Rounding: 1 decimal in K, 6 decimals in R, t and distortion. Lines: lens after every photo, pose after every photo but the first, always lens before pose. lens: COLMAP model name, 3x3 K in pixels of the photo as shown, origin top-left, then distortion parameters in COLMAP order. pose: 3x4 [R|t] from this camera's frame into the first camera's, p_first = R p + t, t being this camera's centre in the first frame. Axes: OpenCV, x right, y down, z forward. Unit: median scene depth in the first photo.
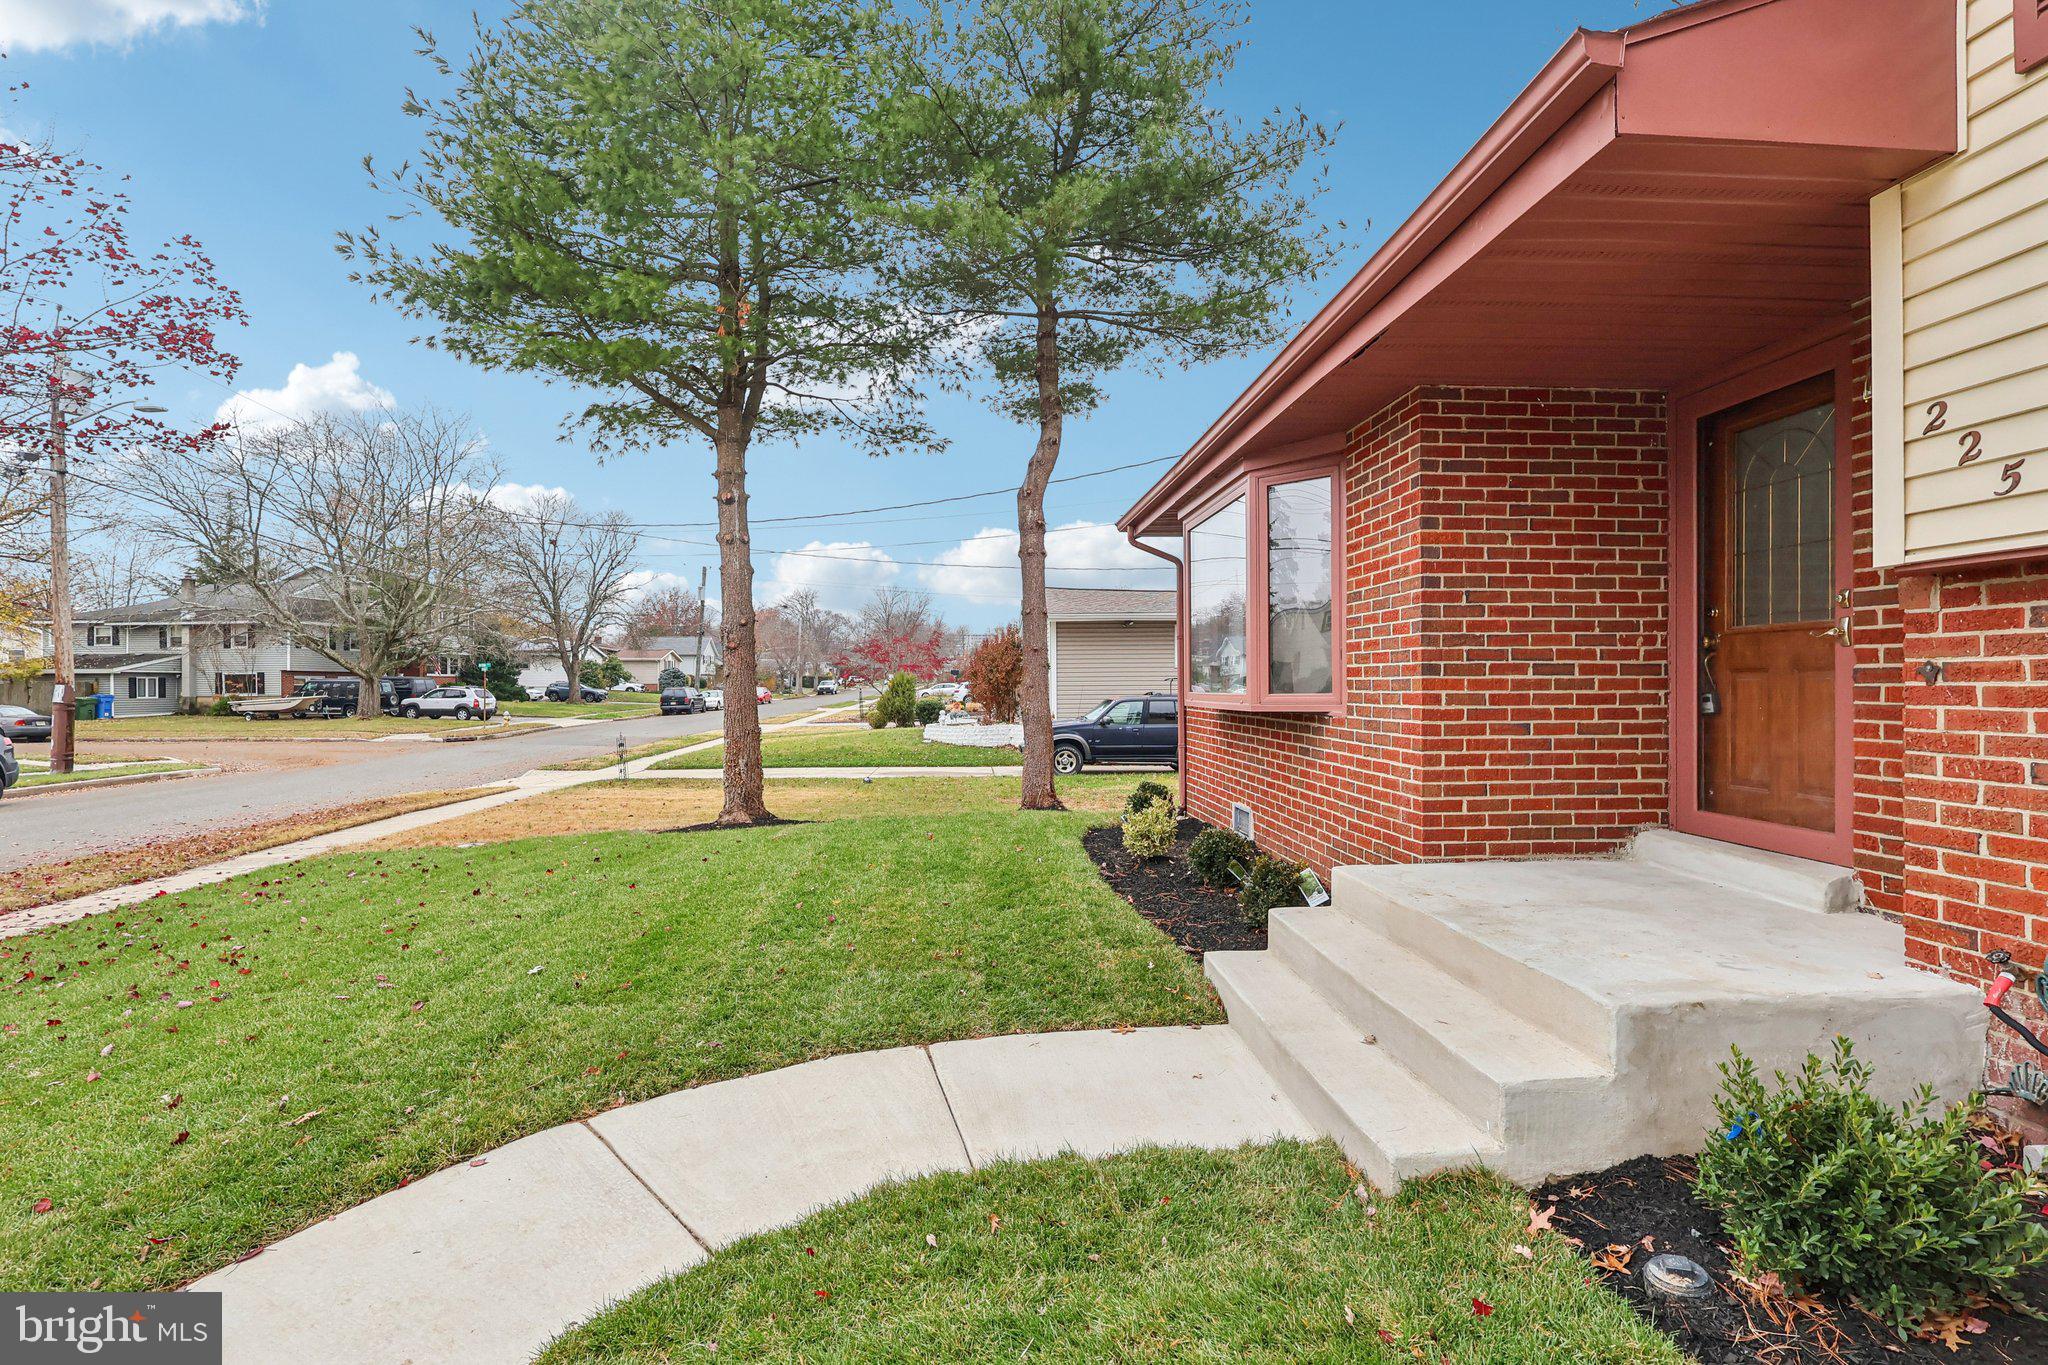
lens RADIAL K [[954.2, 0, 1024.0], [0, 954.2, 682.5], [0, 0, 1]] dist [-0.003964, -0.001607]
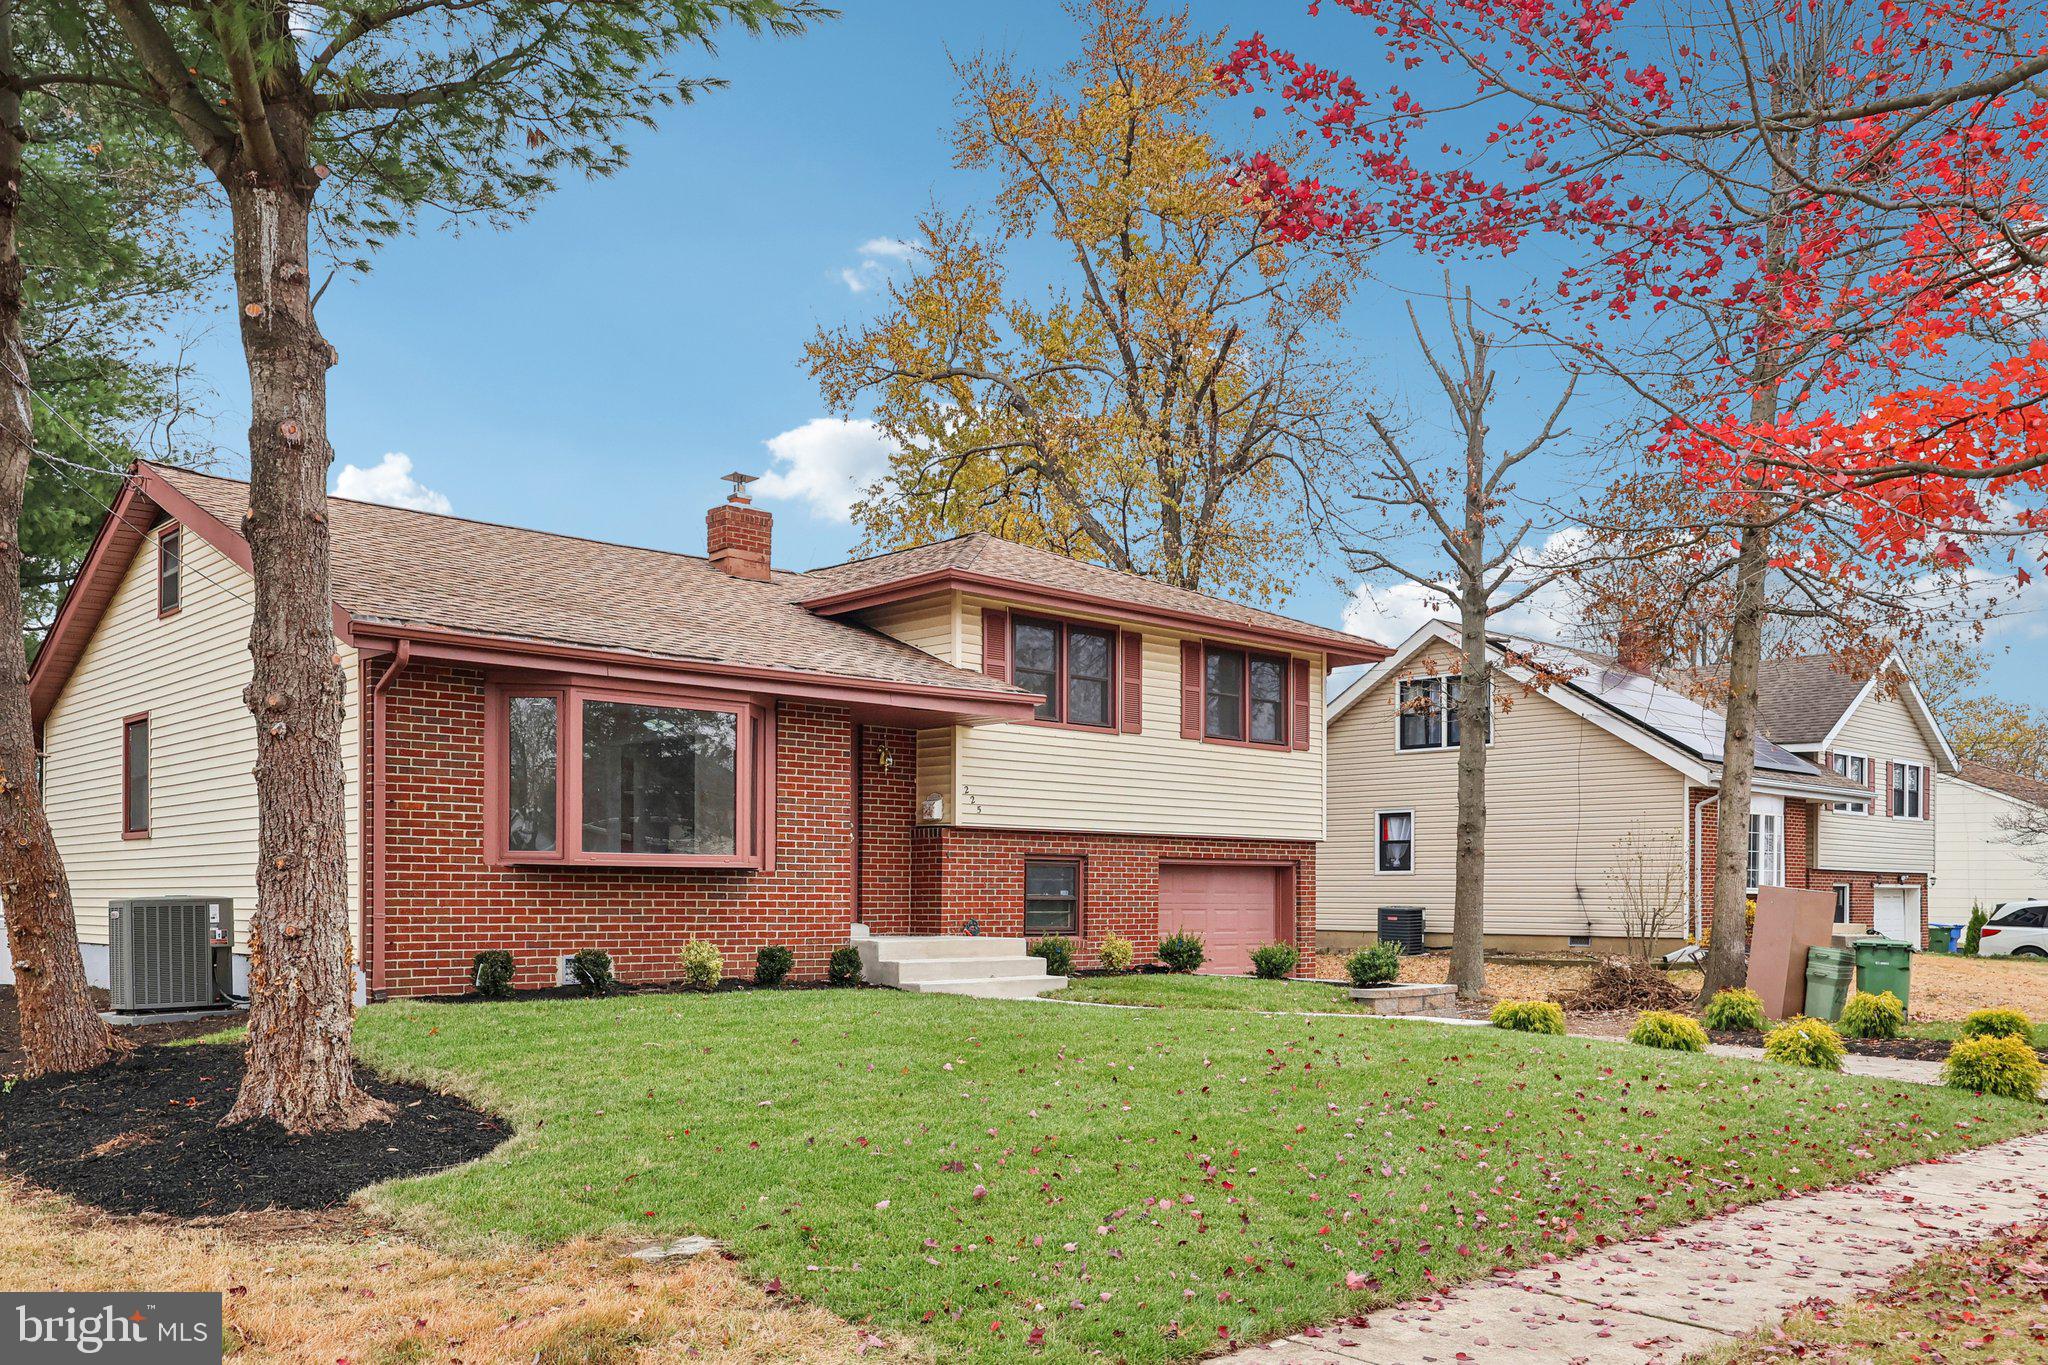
lens RADIAL K [[1644.2, 0, 1024.0], [0, 1644.2, 682.5], [0, 0, 1]] dist [-0.004314, 0.001953]
pose [[-0.633158, 0.102878, 0.767155, -2.673049], [-0.001177, 0.990999, -0.133867, 0.115648], [-0.774021, -0.085662, -0.627338, 3.059811]]
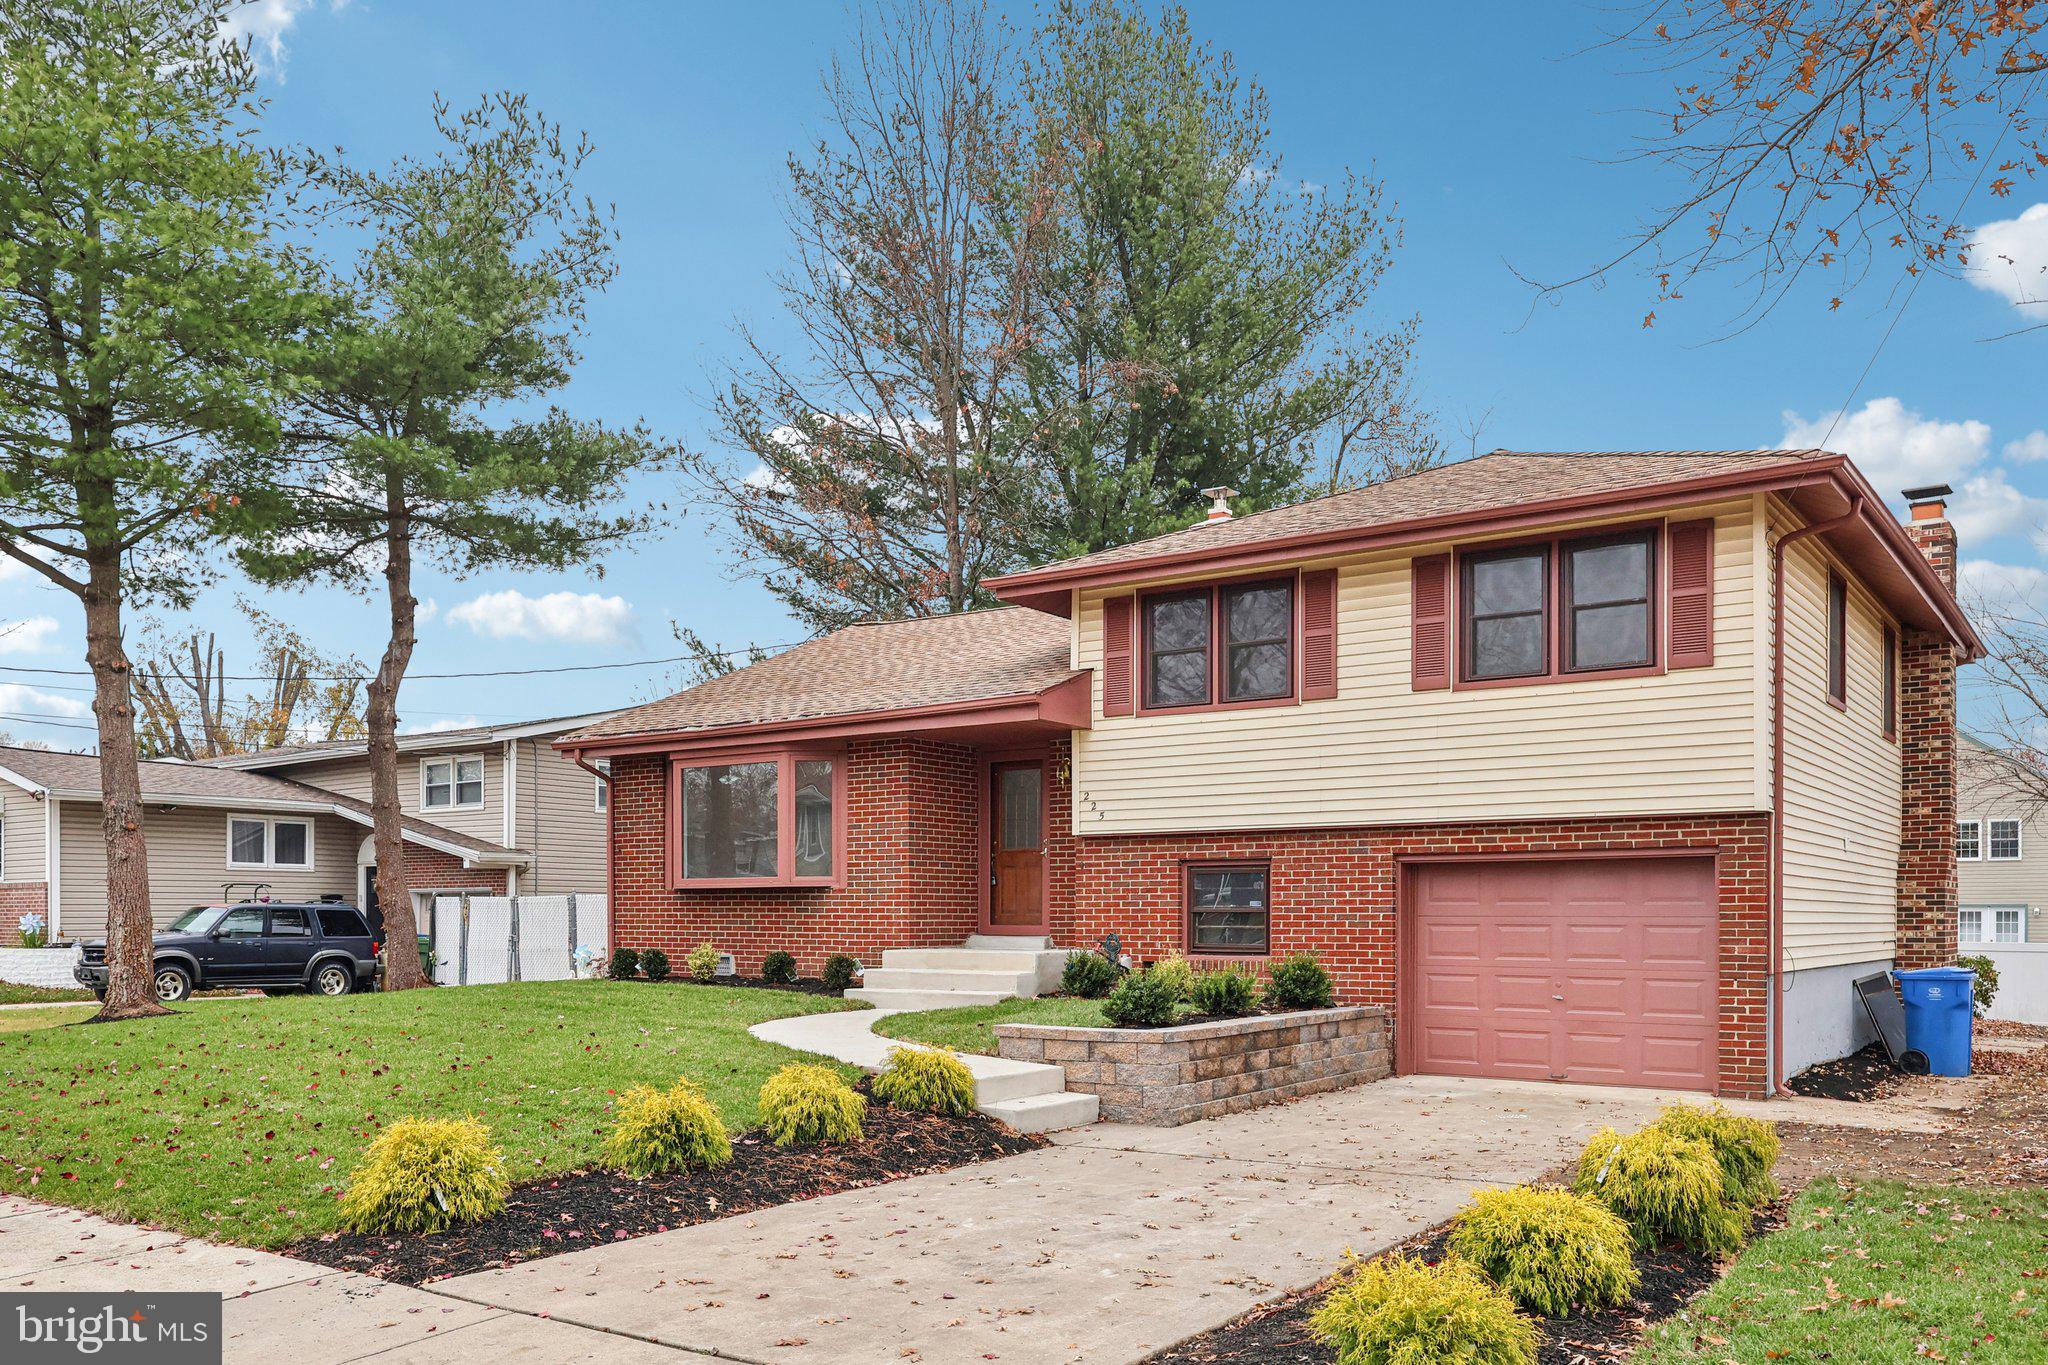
lens RADIAL K [[1624.3, 0, 1024.5], [0, 1624.3, 728.4], [0, 0, 1]] dist [0.005229, 0.000049]
pose [[0.631128, 0.095594, 0.769765, -2.461738], [-0.004835, 0.992843, -0.119332, 0.130709], [-0.775663, 0.071592, 0.627073, -1.689166]]
